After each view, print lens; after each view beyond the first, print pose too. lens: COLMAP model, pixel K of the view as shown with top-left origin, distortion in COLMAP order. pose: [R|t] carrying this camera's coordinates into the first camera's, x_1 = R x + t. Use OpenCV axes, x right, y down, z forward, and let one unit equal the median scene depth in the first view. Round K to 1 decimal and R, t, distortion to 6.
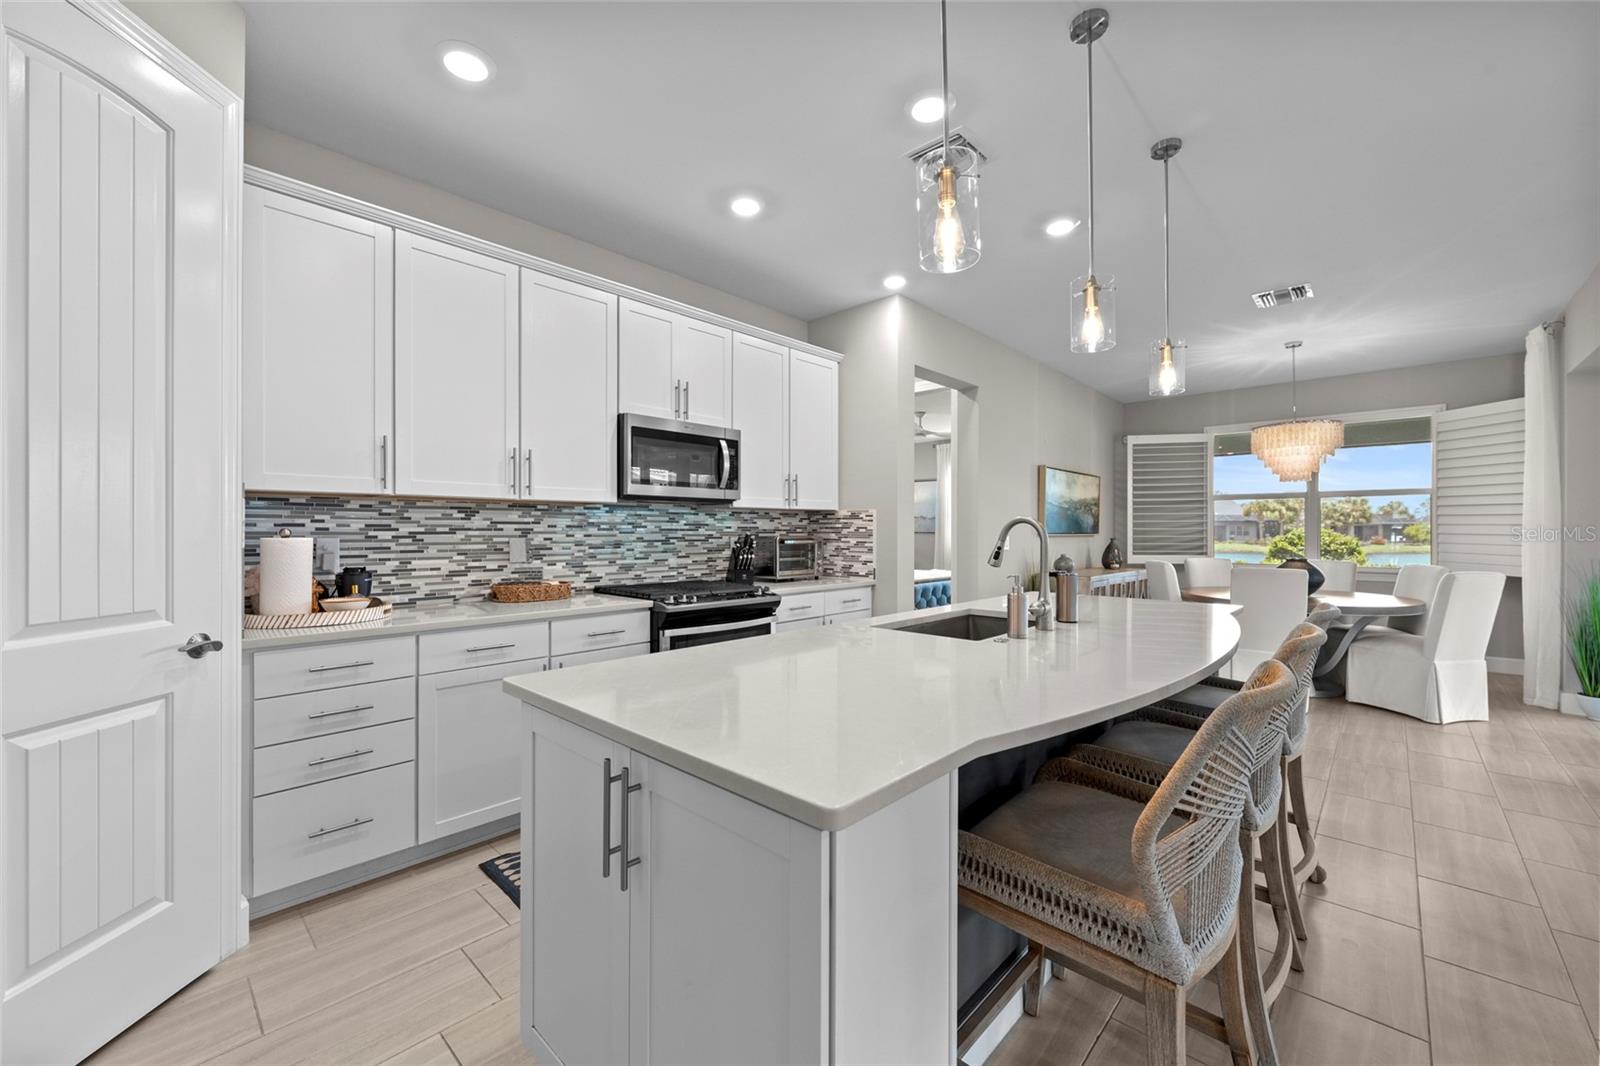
lens RADIAL K [[628.0, 0, 803.1], [0, 628.0, 531.8], [0, 0, 1]] dist [-0.000578, -0.000570]
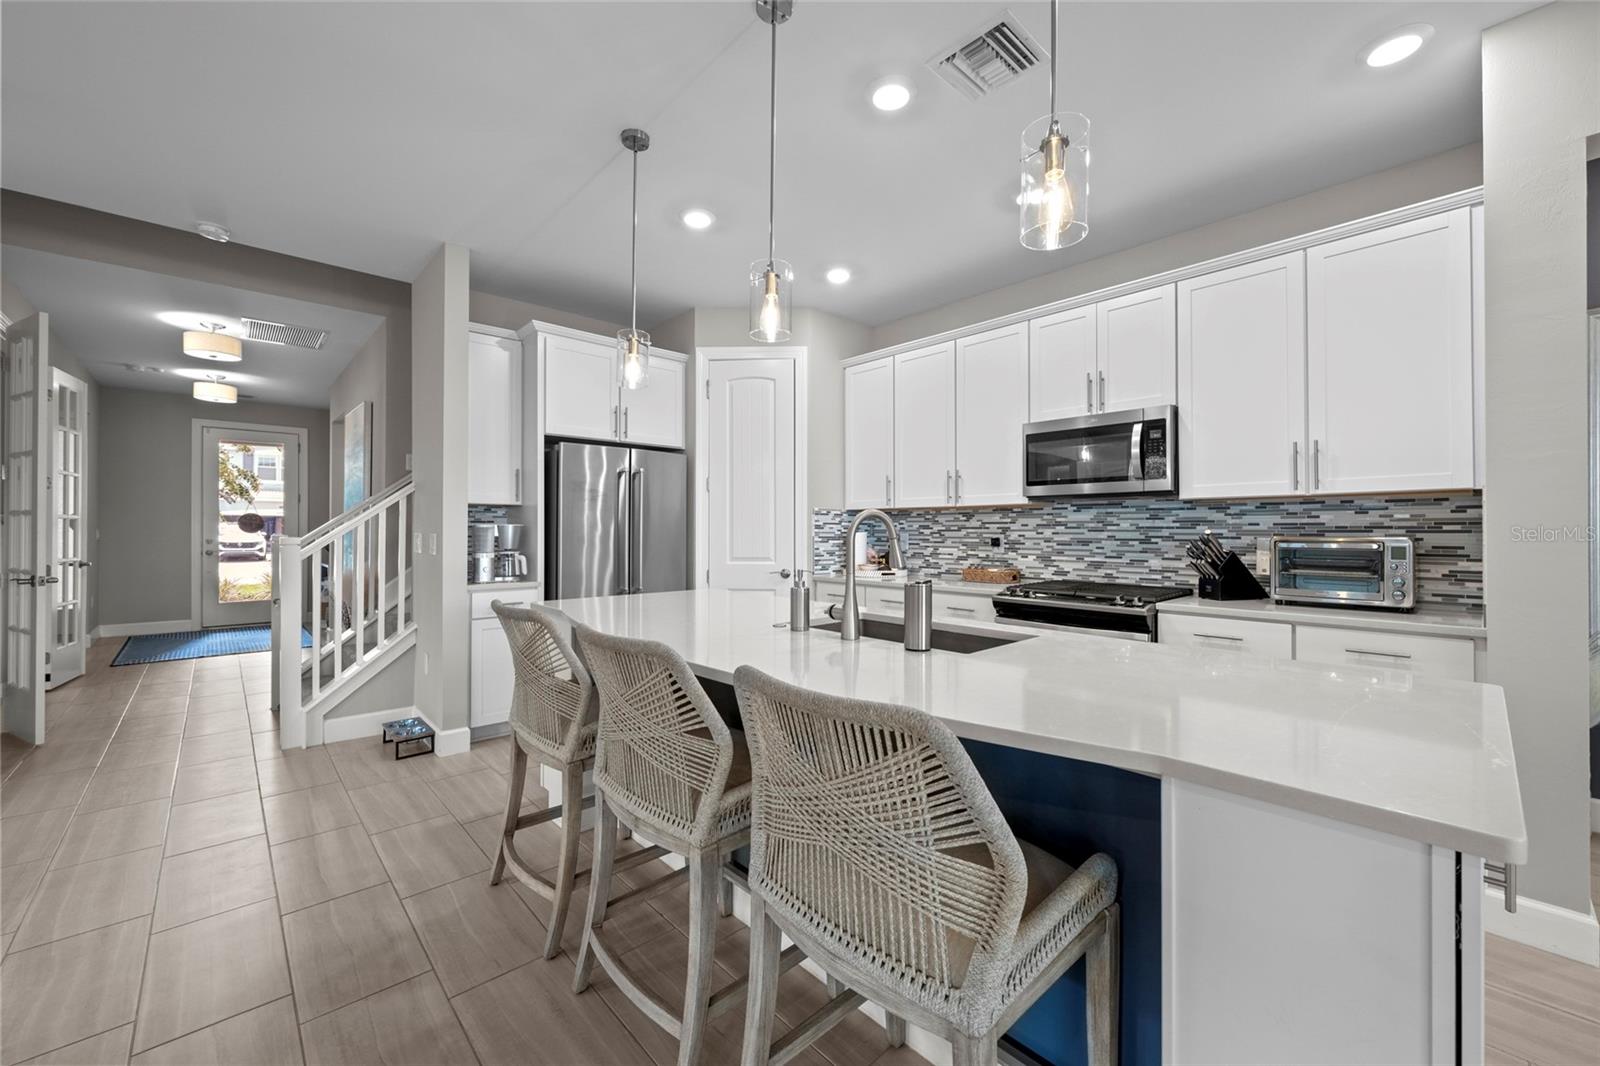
lens RADIAL K [[628.0, 0, 806.6], [0, 628.0, 527.9], [0, 0, 1]] dist [-0.000578, -0.000570]
pose [[-0.062290, -0.001119, -0.998057, 0.748502], [0.000102, 0.999999, -0.001128, -0.002060], [0.998058, -0.000172, -0.062289, 0.588564]]
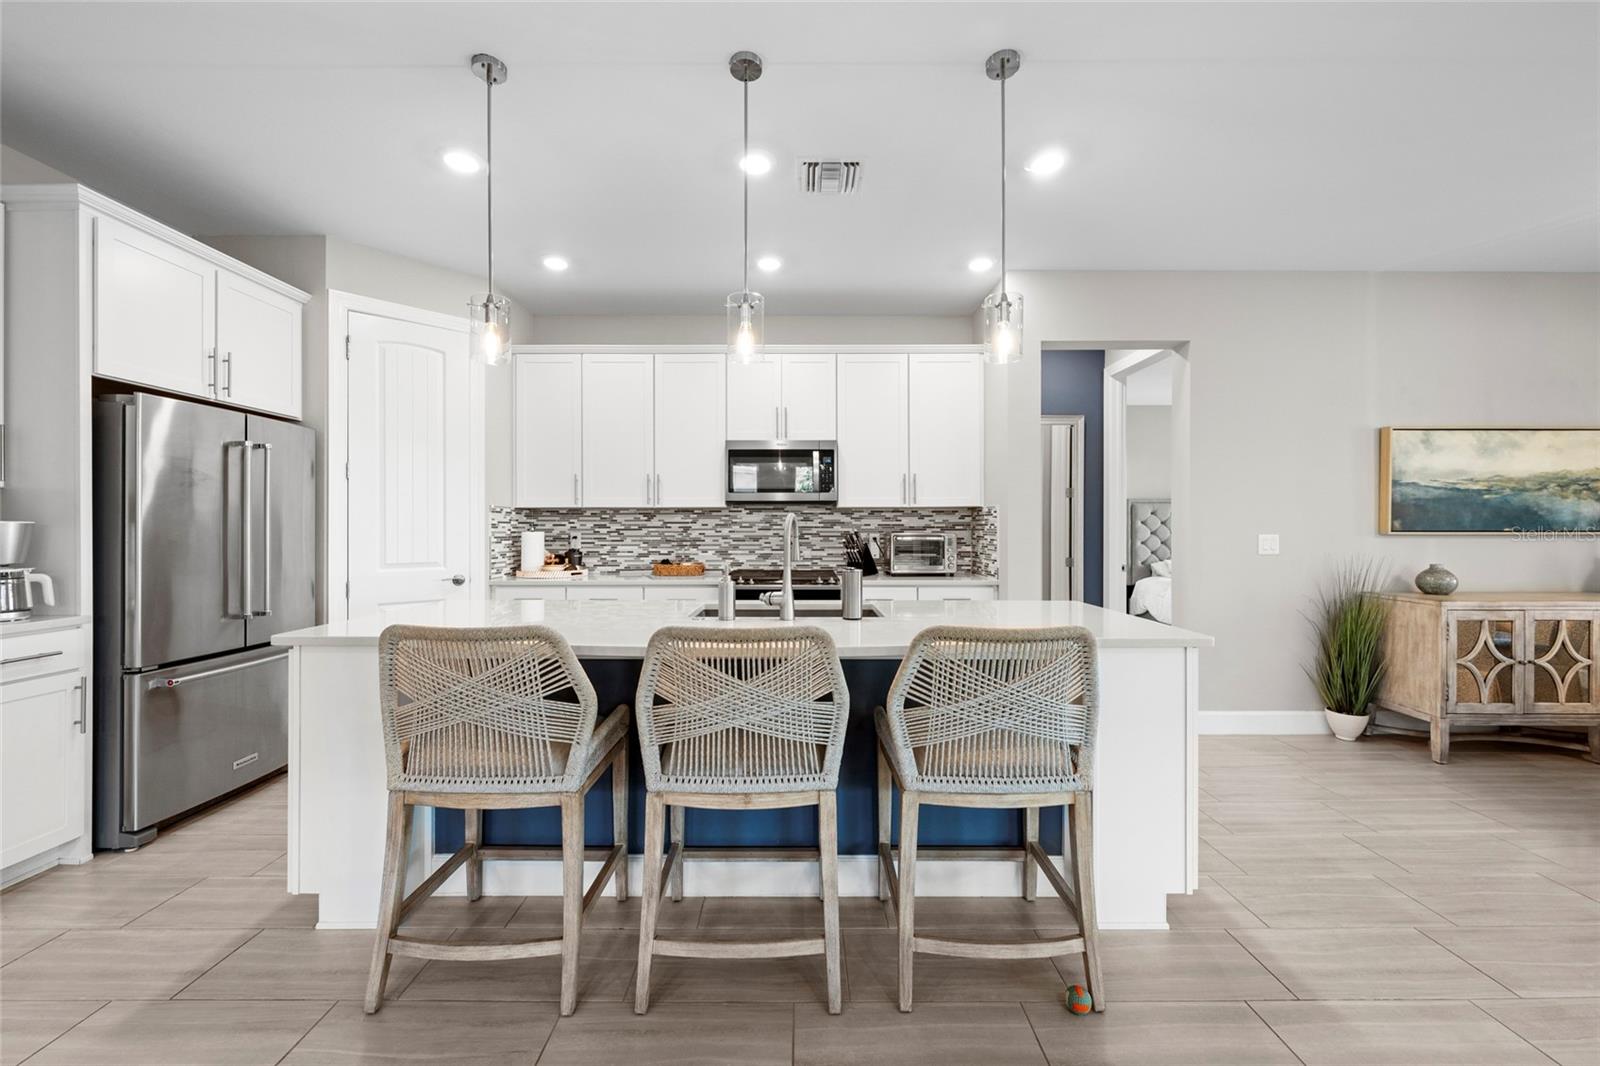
lens RADIAL K [[628.0, 0, 800.1], [0, 628.0, 528.5], [0, 0, 1]] dist [-0.000578, -0.000570]
pose [[0.689951, 0.001553, -0.723854, 0.692941], [0.000082, 0.999998, 0.002223, -0.003524], [0.723856, -0.001594, 0.689950, 0.161063]]
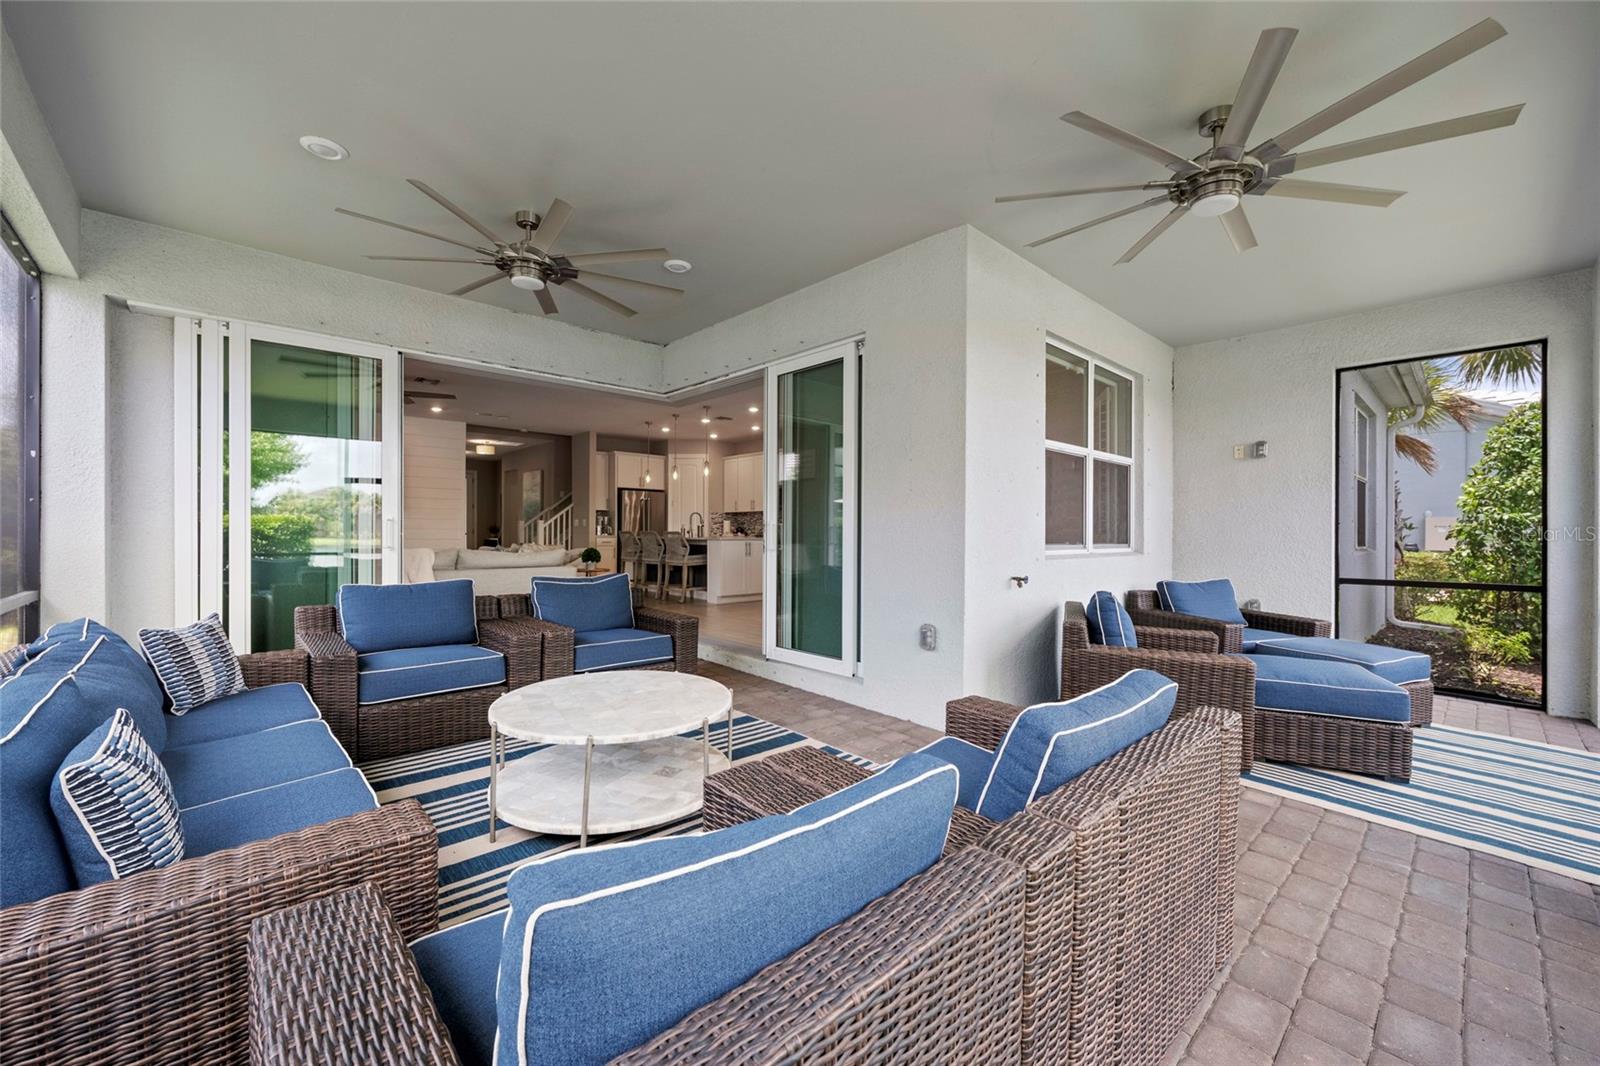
lens RADIAL K [[628.0, 0, 804.4], [0, 628.0, 526.7], [0, 0, 1]] dist [-0.000578, -0.000570]
pose [[-0.065473, -0.011524, -0.997788, 2.891136], [-0.006047, 0.999920, -0.011152, 0.072294], [0.997836, 0.005304, -0.065538, 1.258685]]
